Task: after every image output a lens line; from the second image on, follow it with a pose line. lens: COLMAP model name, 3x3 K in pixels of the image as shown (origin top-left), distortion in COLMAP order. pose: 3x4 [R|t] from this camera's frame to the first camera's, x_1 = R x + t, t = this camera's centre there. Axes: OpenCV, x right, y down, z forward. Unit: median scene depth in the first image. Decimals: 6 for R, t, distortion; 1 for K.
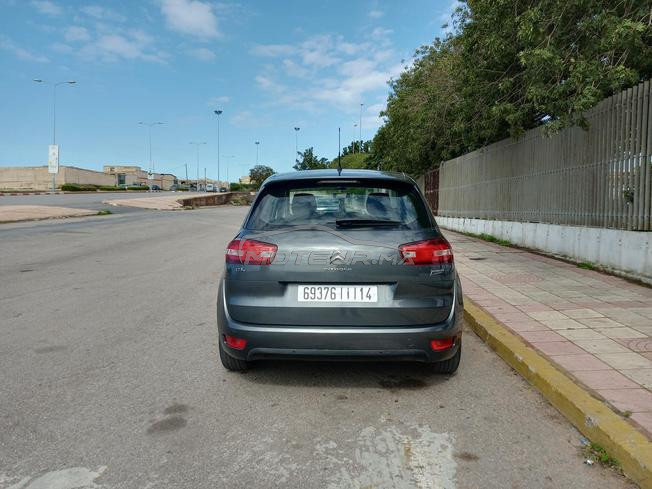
lens RADIAL K [[497.0, 0, 326.0], [0, 497.0, 244.5], [0, 0, 1]] dist [0.053261, -0.039662]
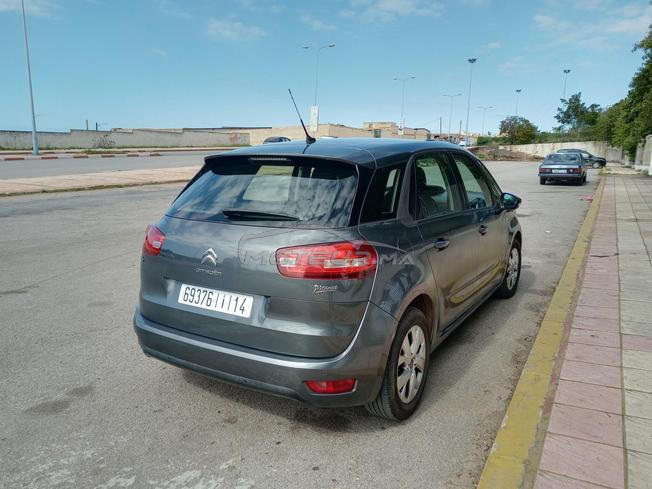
lens RADIAL K [[497.0, 0, 326.0], [0, 497.0, 244.5], [0, 0, 1]] dist [0.053261, -0.039662]
pose [[0.875632, 0.089301, -0.474652, 0.537095], [-0.045997, 0.993710, 0.102101, -0.080220], [0.480784, -0.067570, 0.874232, 0.353499]]
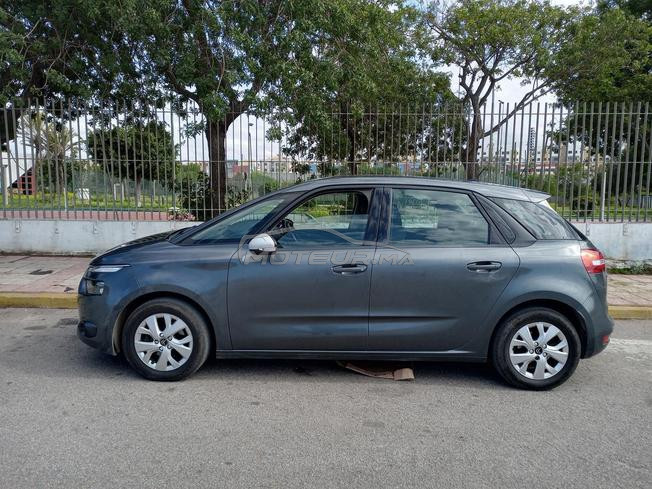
lens RADIAL K [[497.0, 0, 326.0], [0, 497.0, 244.5], [0, 0, 1]] dist [0.053261, -0.039662]
pose [[-0.063463, -0.109226, 0.991989, -1.251510], [0.063705, 0.991522, 0.113250, -0.187600], [-0.995949, 0.070382, -0.055967, 1.665918]]
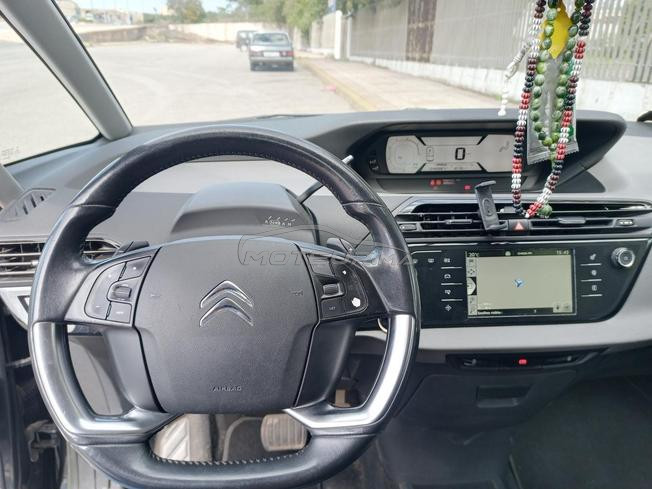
lens RADIAL K [[497.0, 0, 326.0], [0, 497.0, 244.5], [0, 0, 1]] dist [0.053261, -0.039662]
pose [[0.992776, -0.036358, 0.114342, -0.055283], [0.000749, 0.954843, 0.297111, -0.130935], [-0.119981, -0.294879, 0.947972, 1.550380]]
